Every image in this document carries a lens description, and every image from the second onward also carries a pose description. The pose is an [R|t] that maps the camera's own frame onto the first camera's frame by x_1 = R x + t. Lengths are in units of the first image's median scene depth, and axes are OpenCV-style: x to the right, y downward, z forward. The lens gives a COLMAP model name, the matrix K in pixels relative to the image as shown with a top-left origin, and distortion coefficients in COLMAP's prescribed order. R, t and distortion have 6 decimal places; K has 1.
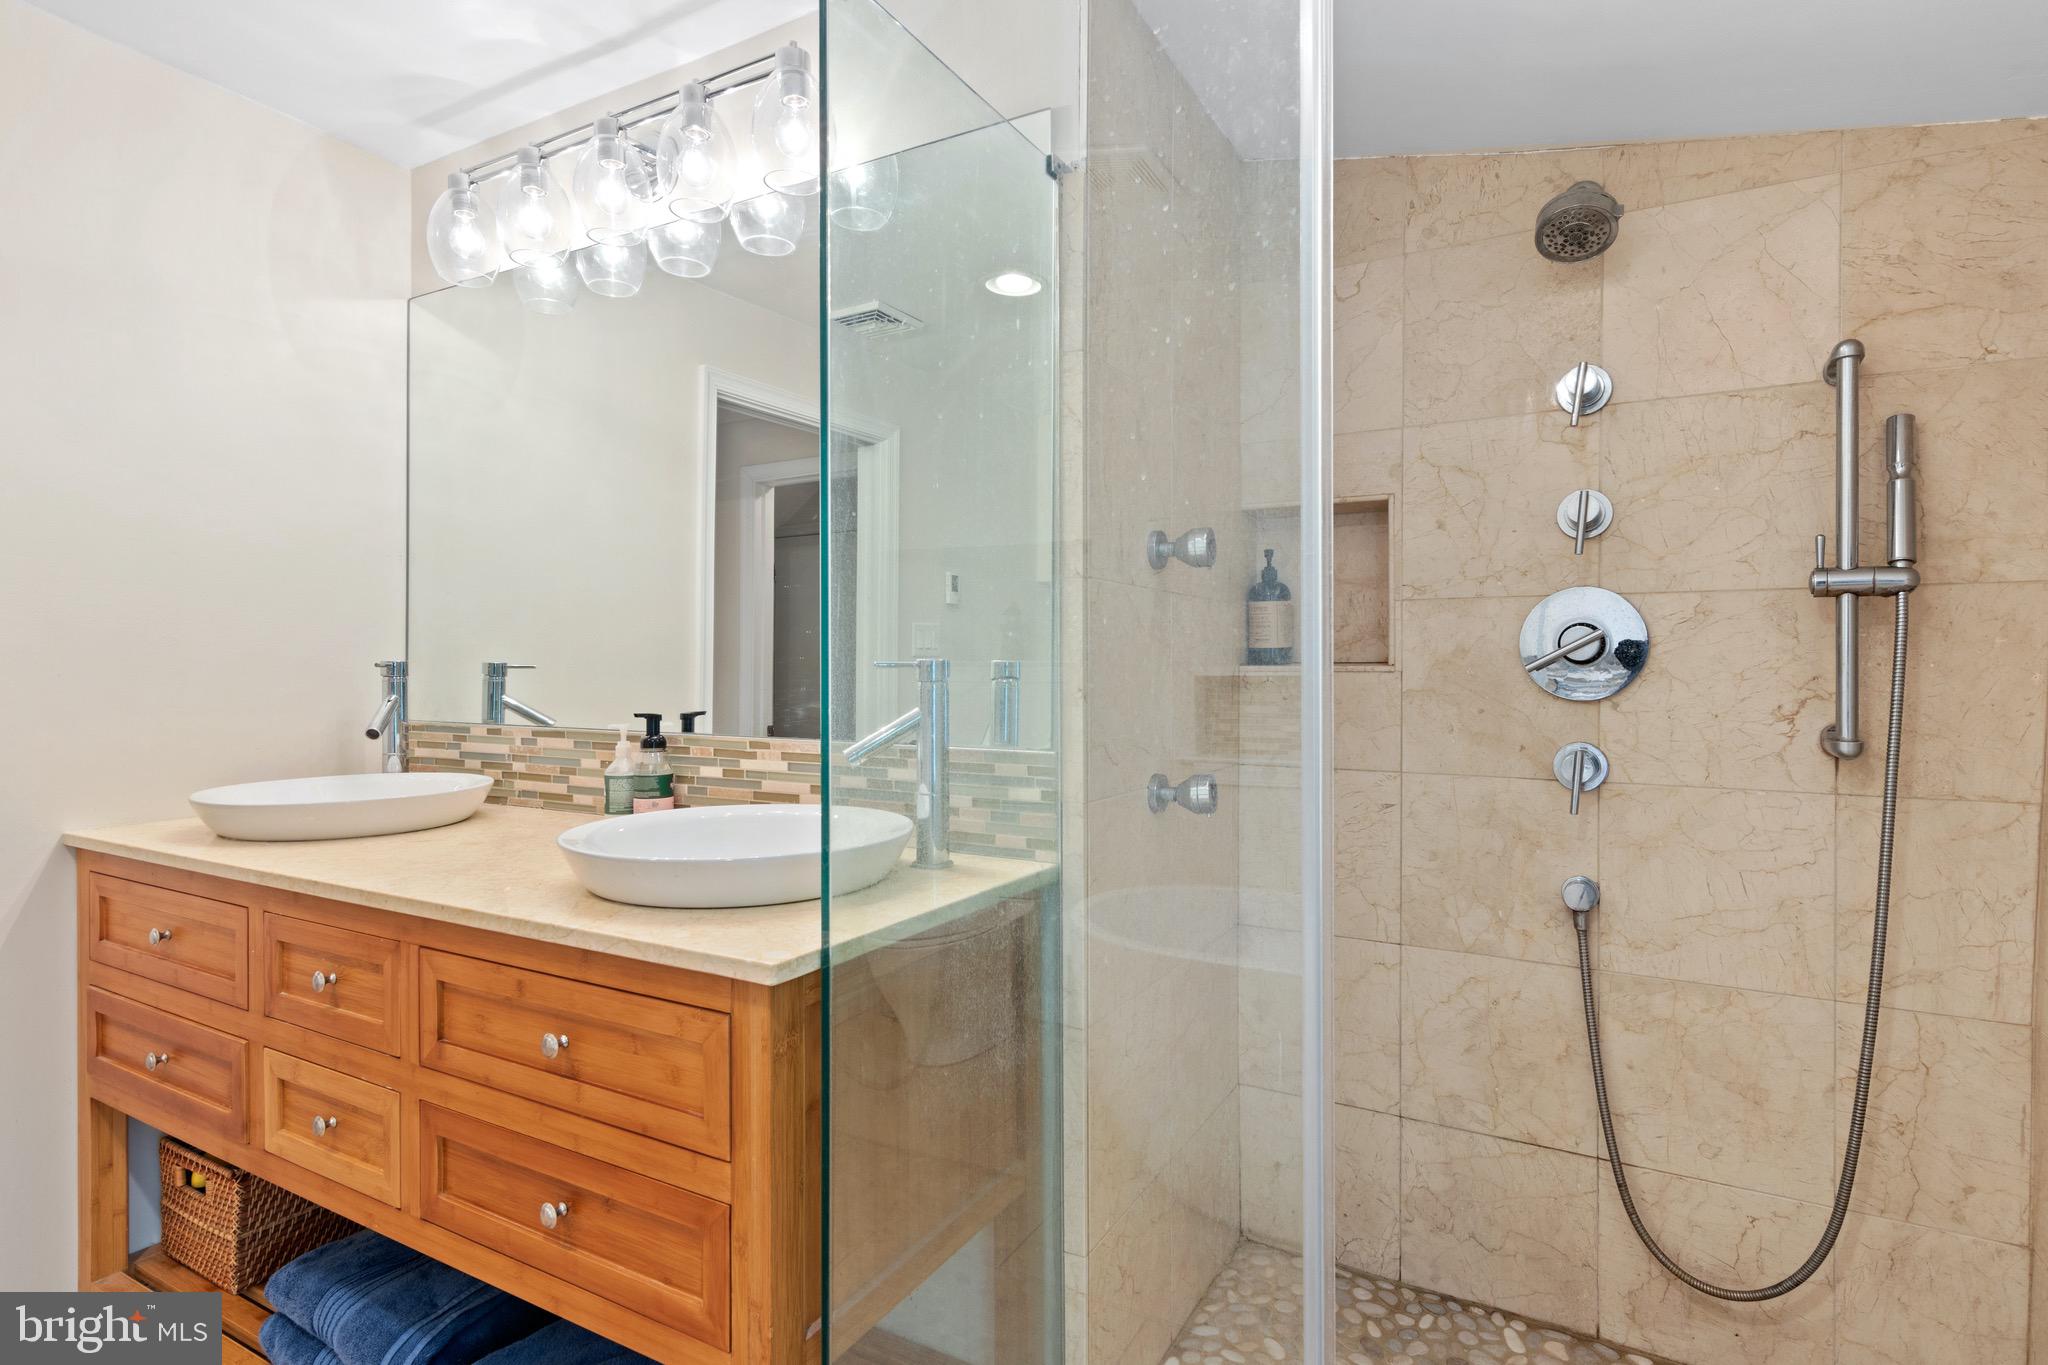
lens RADIAL K [[1037.2, 0, 1022.2], [0, 1037.2, 700.3], [0, 0, 1]] dist [0.012517, -0.005675]
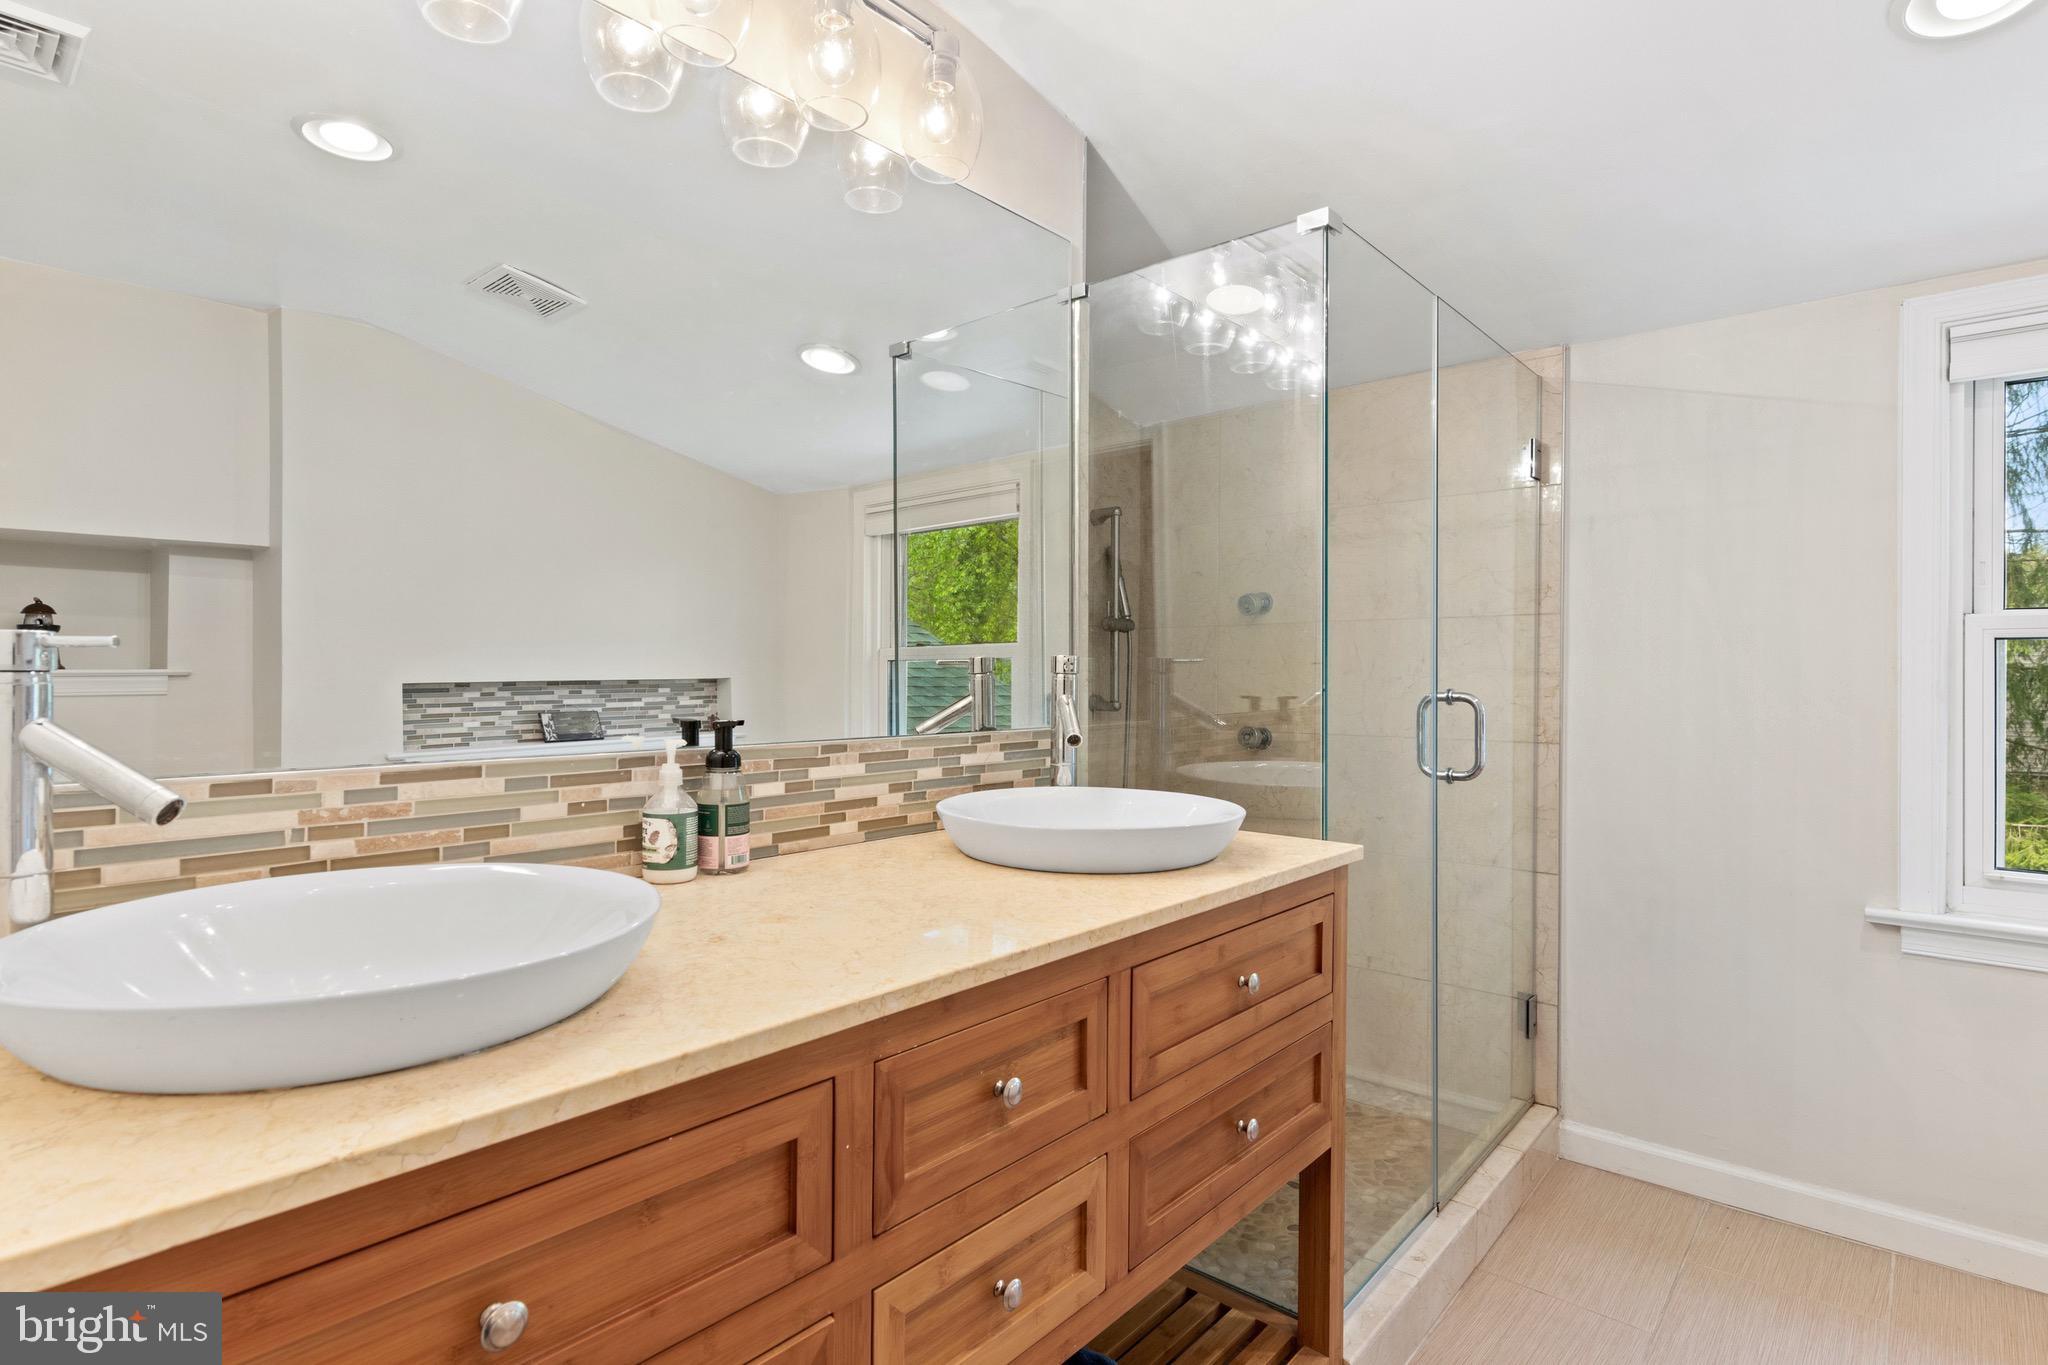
lens RADIAL K [[1037.2, 0, 1040.2], [0, 1037.2, 674.7], [0, 0, 1]] dist [0.012517, -0.005675]
pose [[0.190649, -0.004581, 0.981648, -1.096047], [0.021703, 0.999764, 0.000450, -0.017010], [-0.981418, 0.021219, 0.190703, 0.664303]]
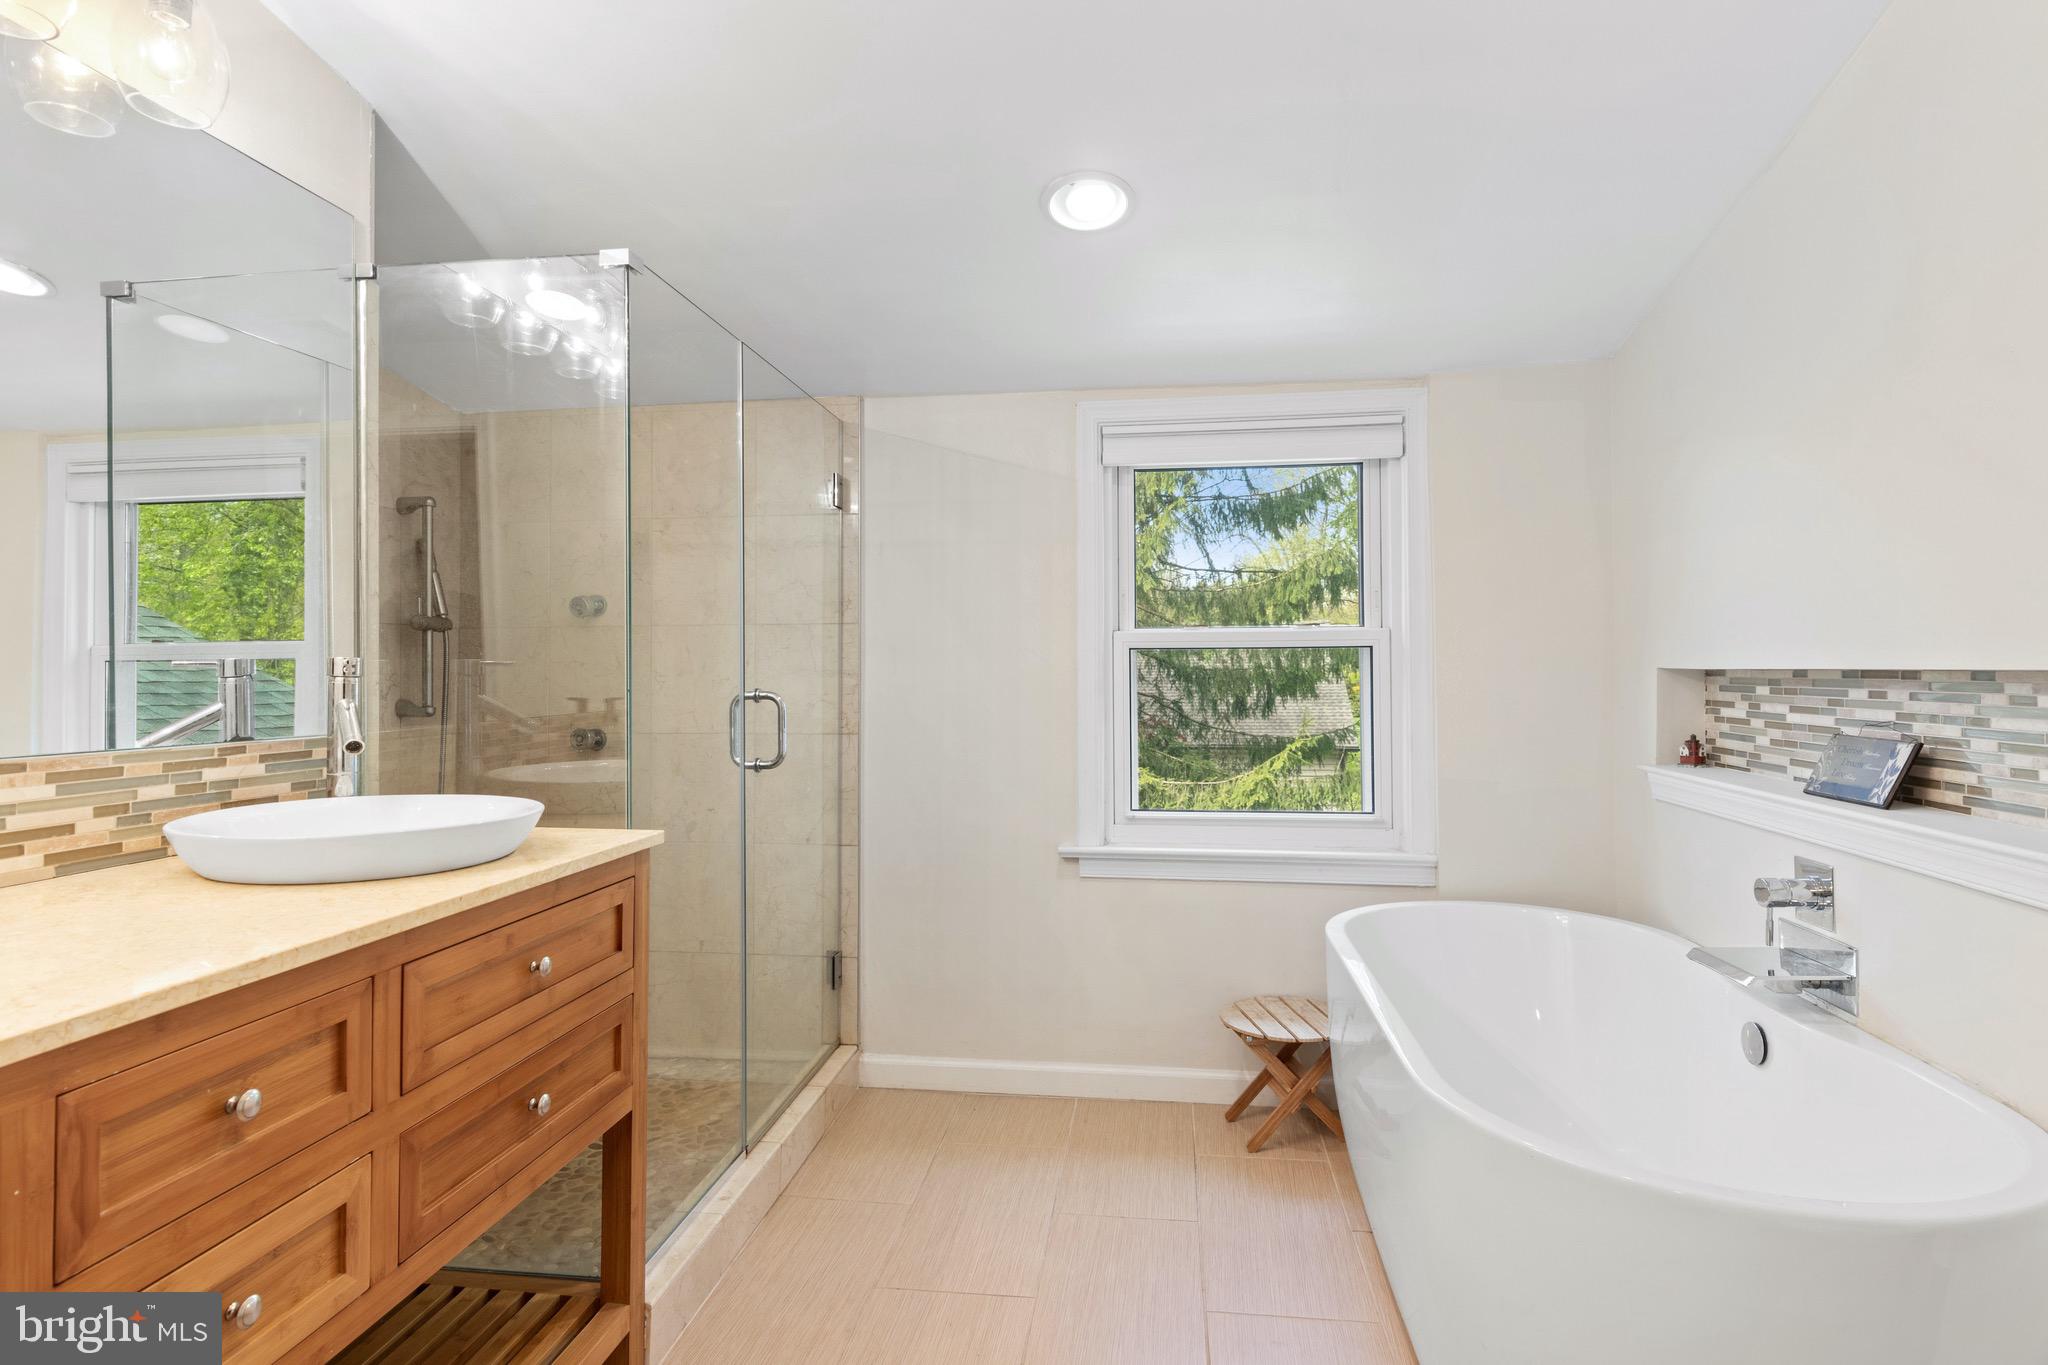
lens RADIAL K [[1037.2, 0, 1024.5], [0, 1037.2, 666.6], [0, 0, 1]] dist [0.012517, -0.005675]
pose [[-0.370759, 0.004158, 0.928720, -1.217908], [0.022767, 0.999730, 0.004613, -0.016505], [-0.928450, 0.022854, -0.370754, 0.607853]]
